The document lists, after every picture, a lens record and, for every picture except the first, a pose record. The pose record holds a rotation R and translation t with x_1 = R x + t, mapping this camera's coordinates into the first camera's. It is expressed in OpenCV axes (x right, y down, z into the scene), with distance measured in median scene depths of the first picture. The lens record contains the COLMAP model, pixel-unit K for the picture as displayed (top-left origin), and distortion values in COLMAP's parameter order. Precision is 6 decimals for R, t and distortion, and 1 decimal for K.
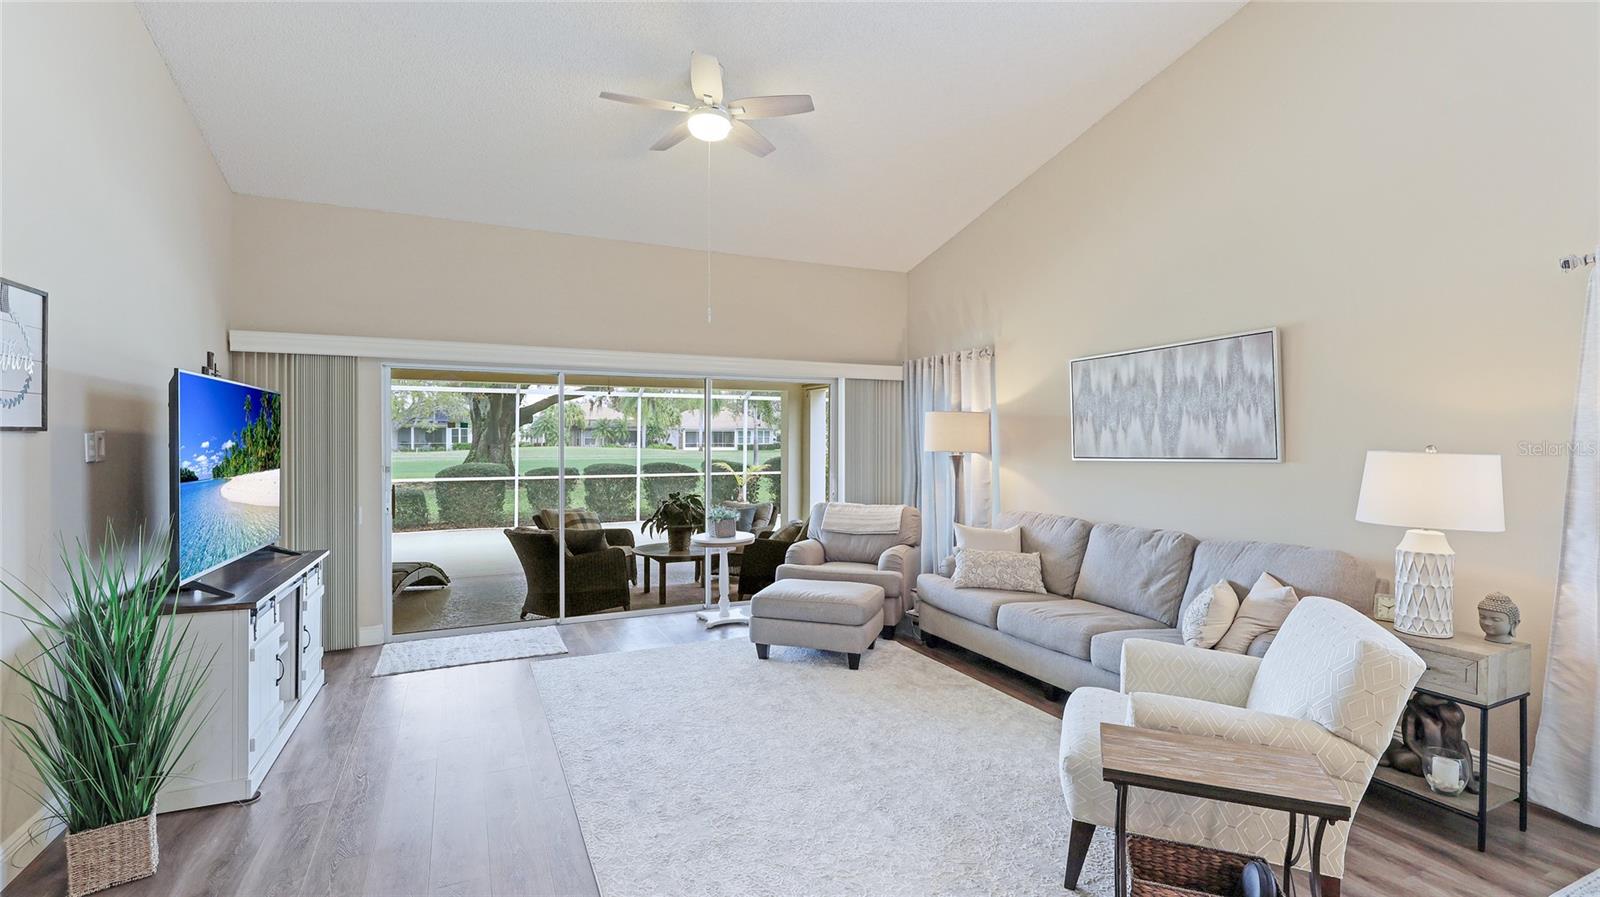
lens RADIAL K [[763.6, 0, 716.6], [0, 763.6, 449.4], [0, 0, 1]] dist [-0.000844, -0.000146]
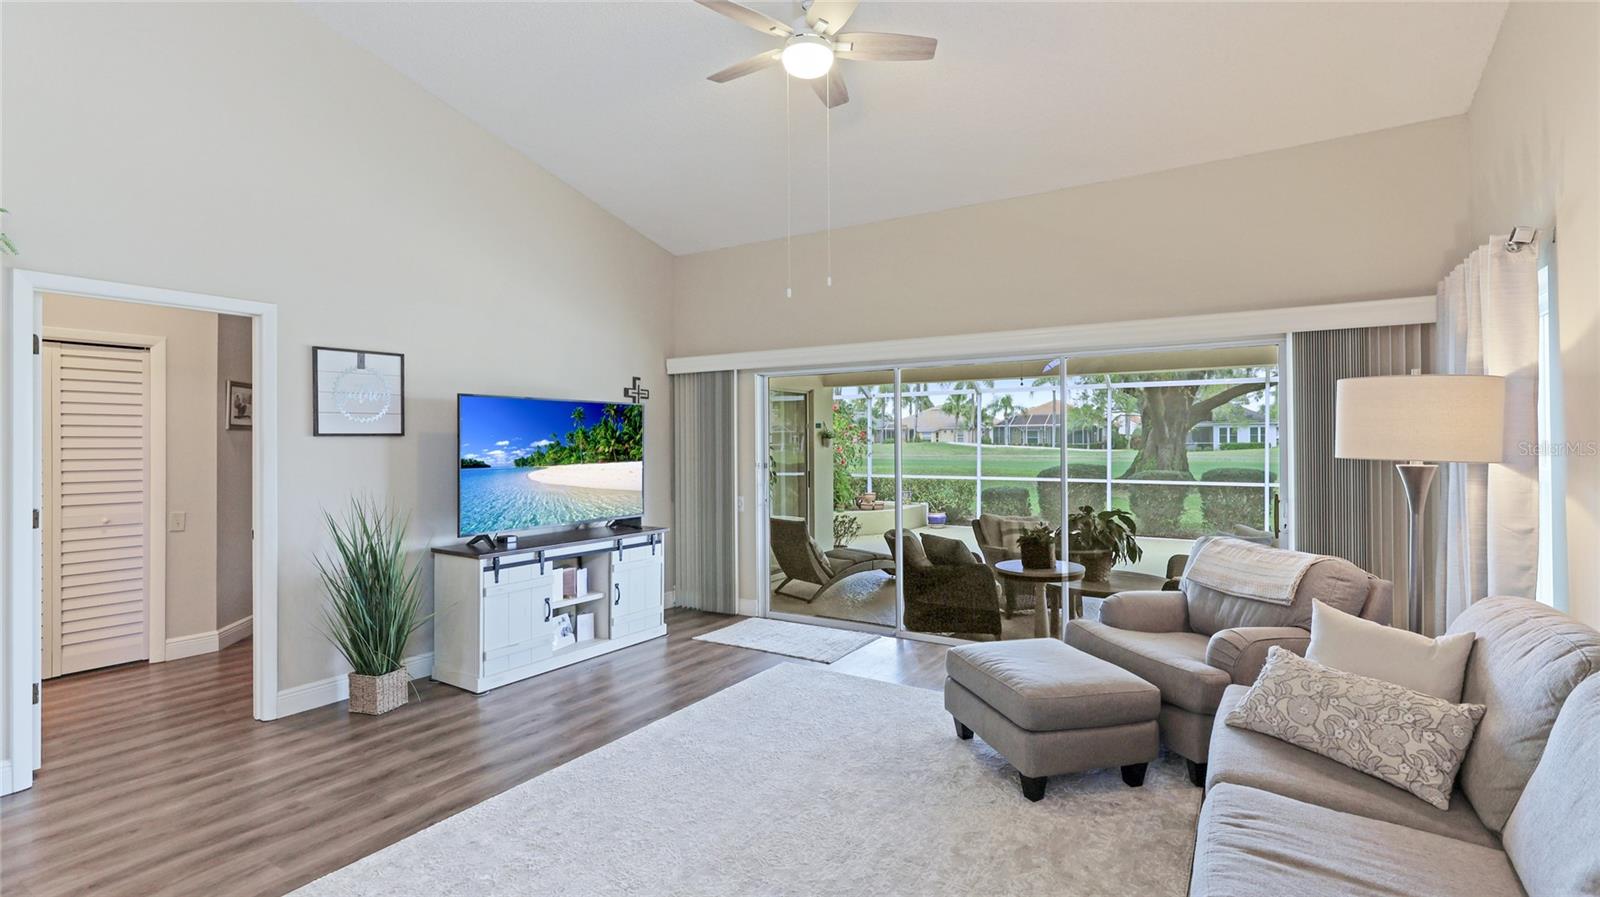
lens RADIAL K [[715.5, 0, 795.8], [0, 715.5, 442.6], [0, 0, 1]] dist [-0.000427, -0.000054]
pose [[0.563331, -0.000707, -0.826231, 0.489760], [-0.006954, 0.999960, -0.005597, -0.002040], [0.826202, 0.008899, 0.563303, 0.439196]]
